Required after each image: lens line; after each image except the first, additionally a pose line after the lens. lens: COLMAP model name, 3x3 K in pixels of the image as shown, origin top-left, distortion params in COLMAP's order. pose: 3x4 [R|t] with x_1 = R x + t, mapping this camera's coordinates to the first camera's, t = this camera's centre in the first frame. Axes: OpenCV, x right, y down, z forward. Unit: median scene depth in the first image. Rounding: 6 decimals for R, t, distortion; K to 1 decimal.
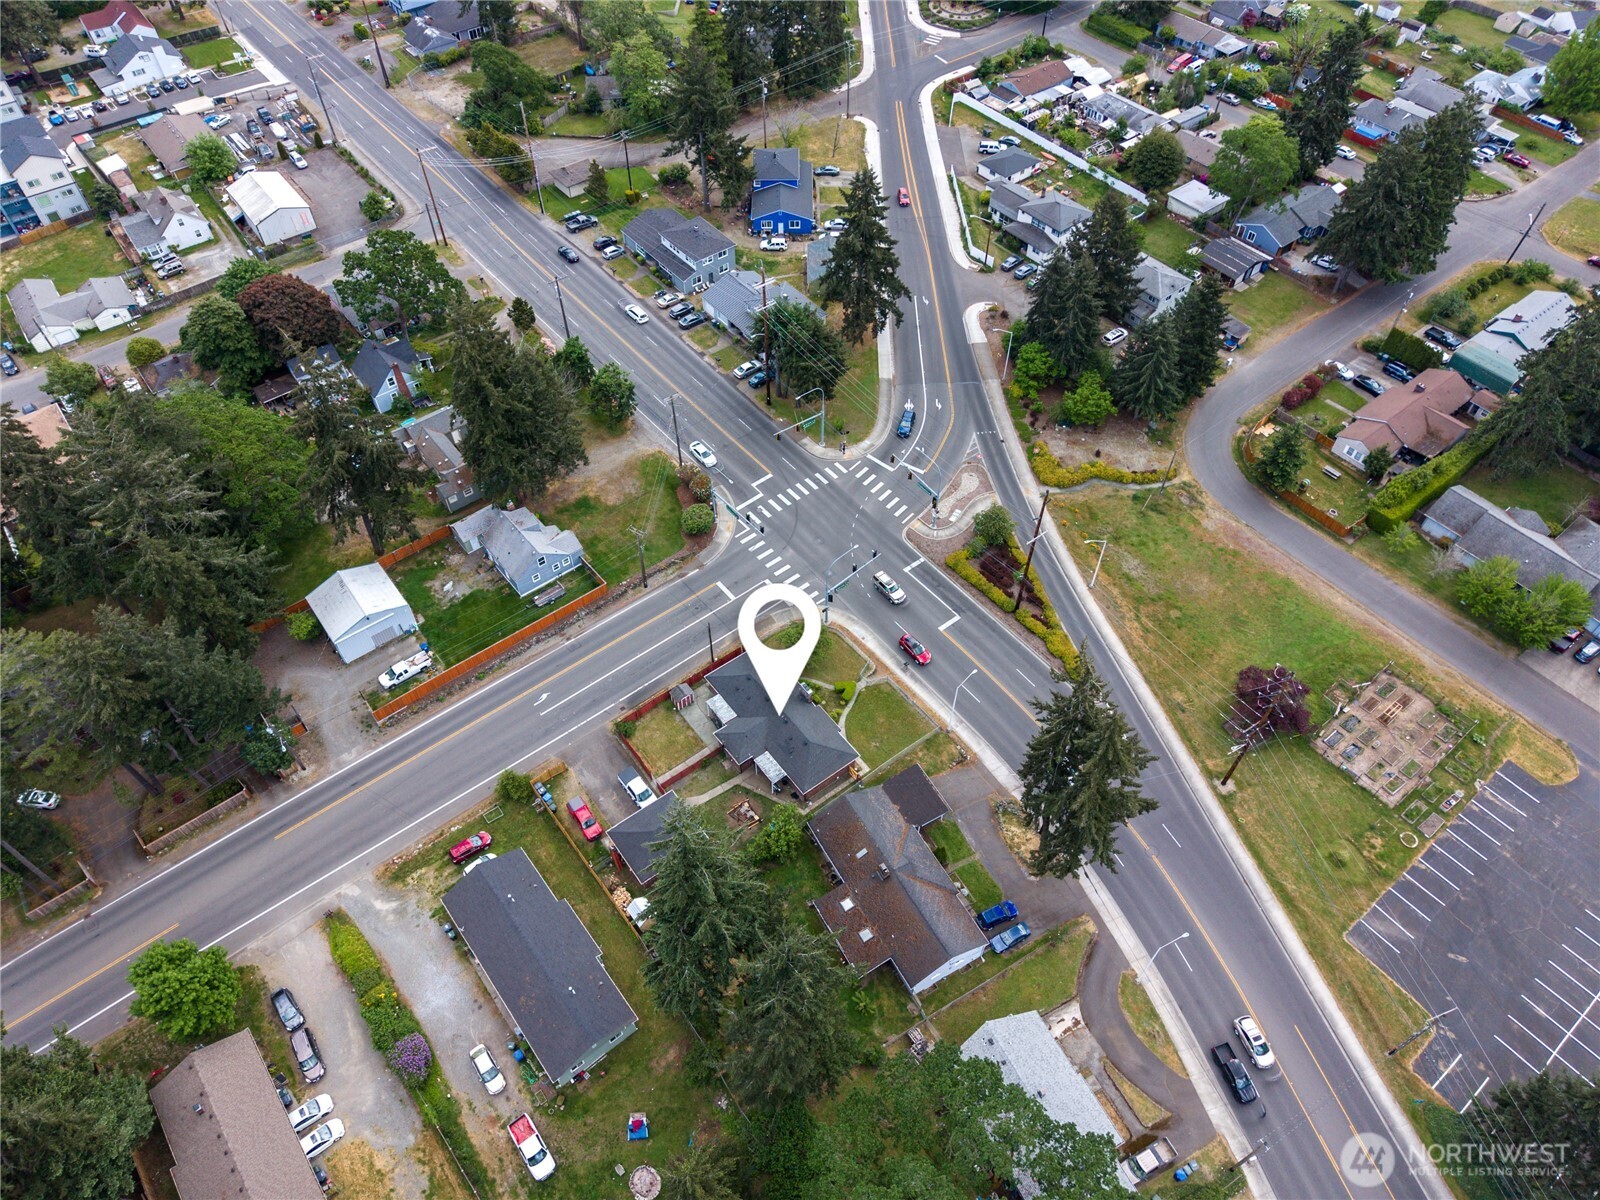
lens RADIAL K [[1072.5, 0, 800.0], [0, 1072.5, 600.0], [0, 0, 1]] dist [0.026738, -0.024678]
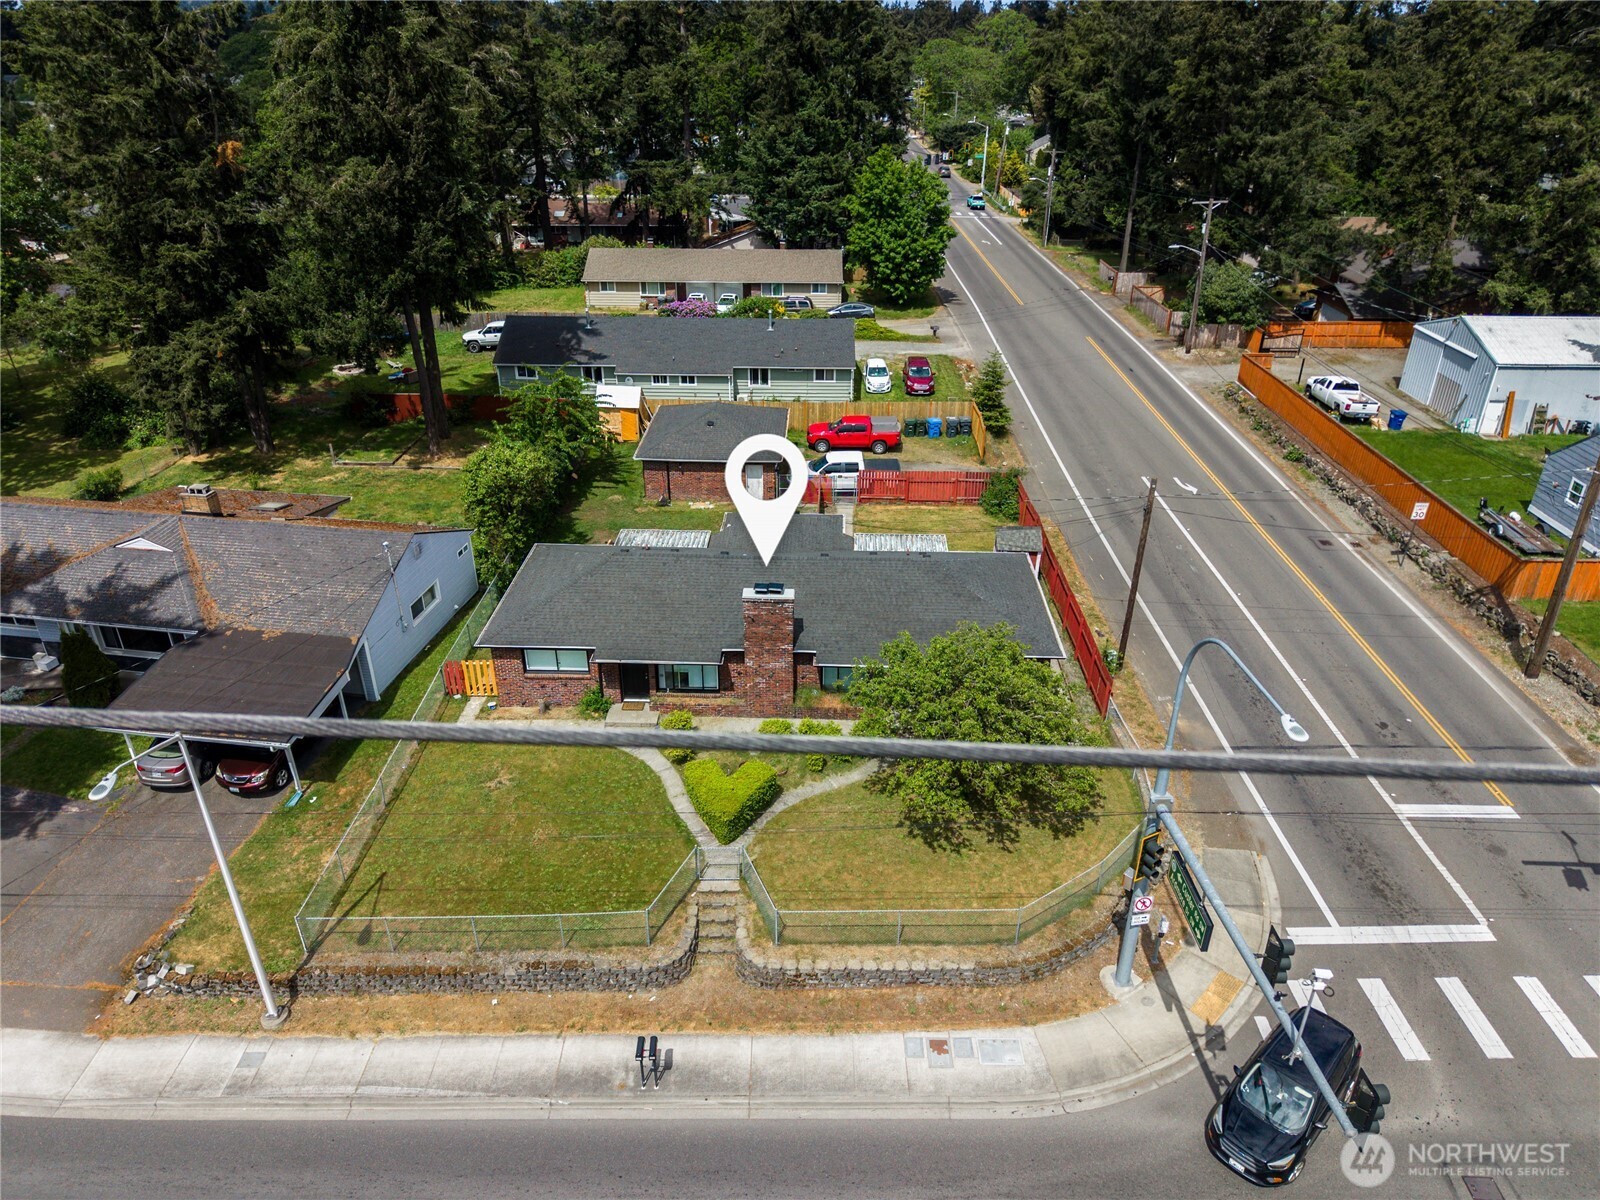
lens RADIAL K [[1072.5, 0, 800.0], [0, 1072.5, 600.0], [0, 0, 1]] dist [0.026738, -0.024678]
pose [[-0.624729, 0.364768, -0.690404, 0.162719], [-0.605162, 0.332575, 0.723307, -0.104370], [0.493451, 0.869677, 0.012974, 0.825360]]
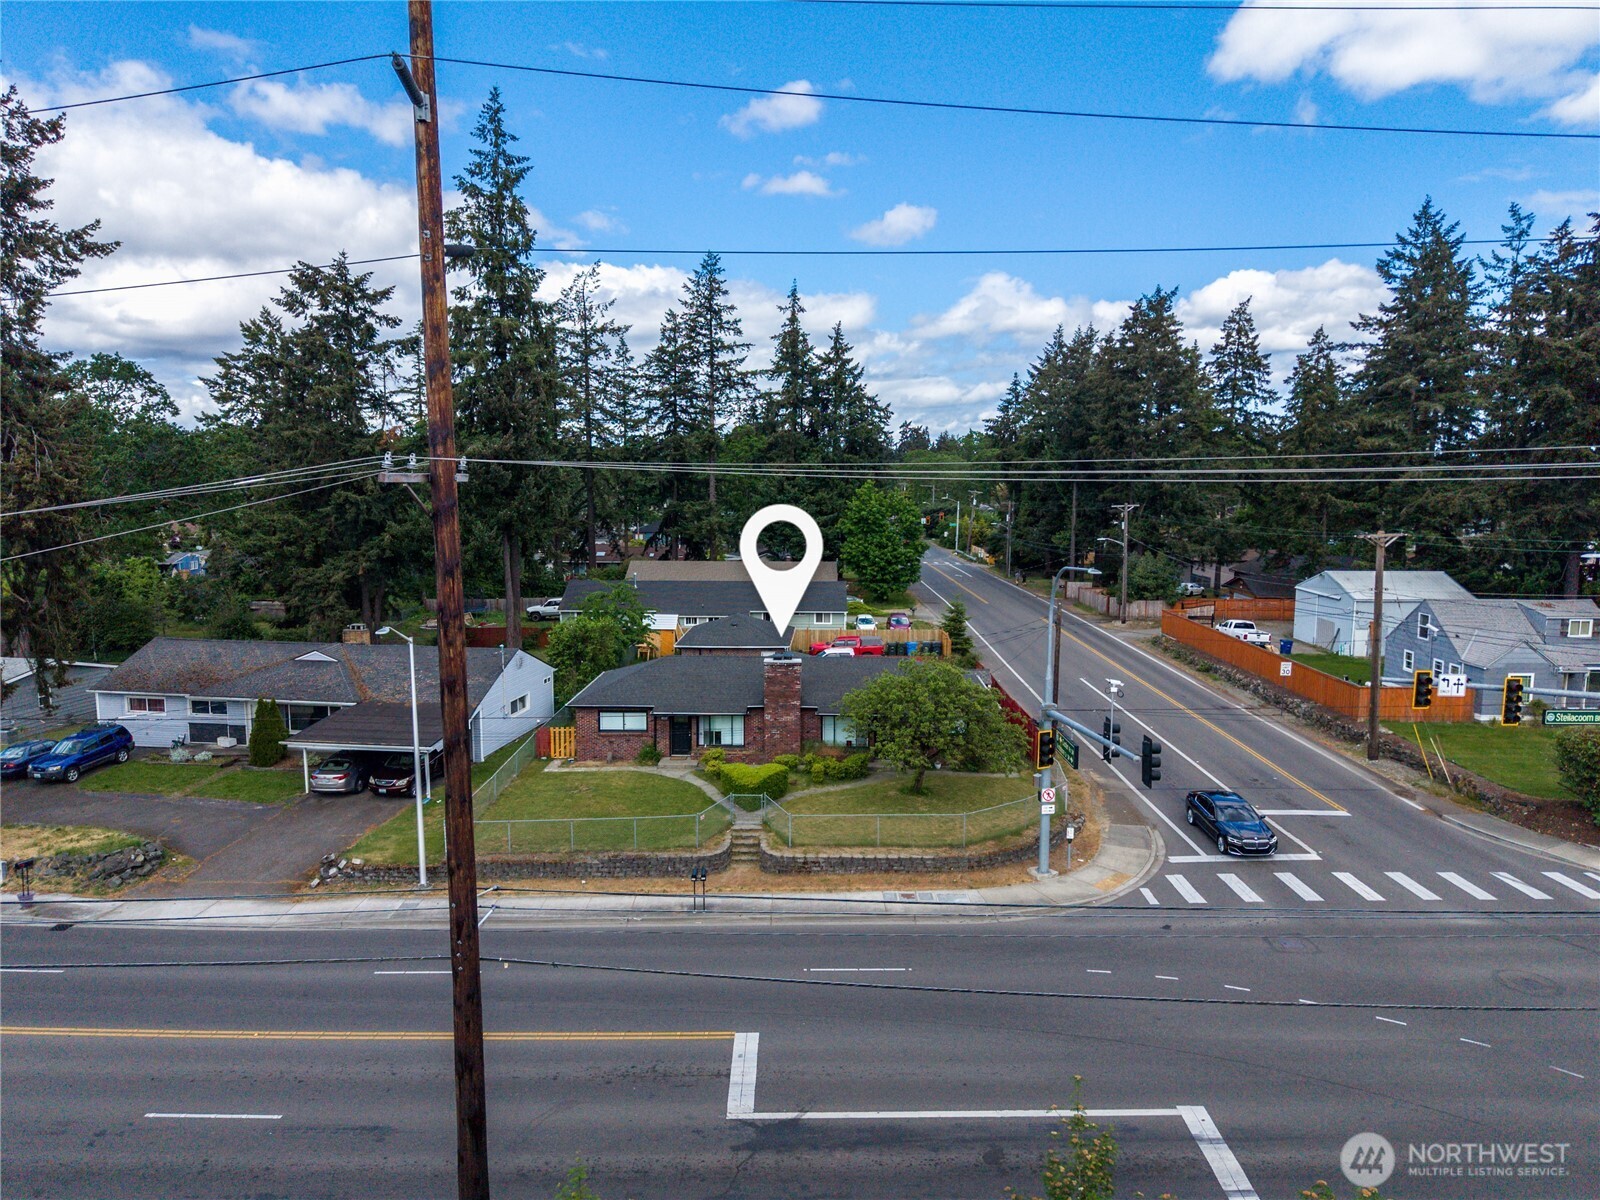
lens RADIAL K [[1072.5, 0, 800.0], [0, 1072.5, 600.0], [0, 0, 1]] dist [0.026738, -0.024678]
pose [[-0.624443, 0.093515, -0.775452, 0.249701], [-0.604225, 0.571299, 0.555455, -0.124275], [0.494958, 0.815397, -0.300239, 0.907882]]
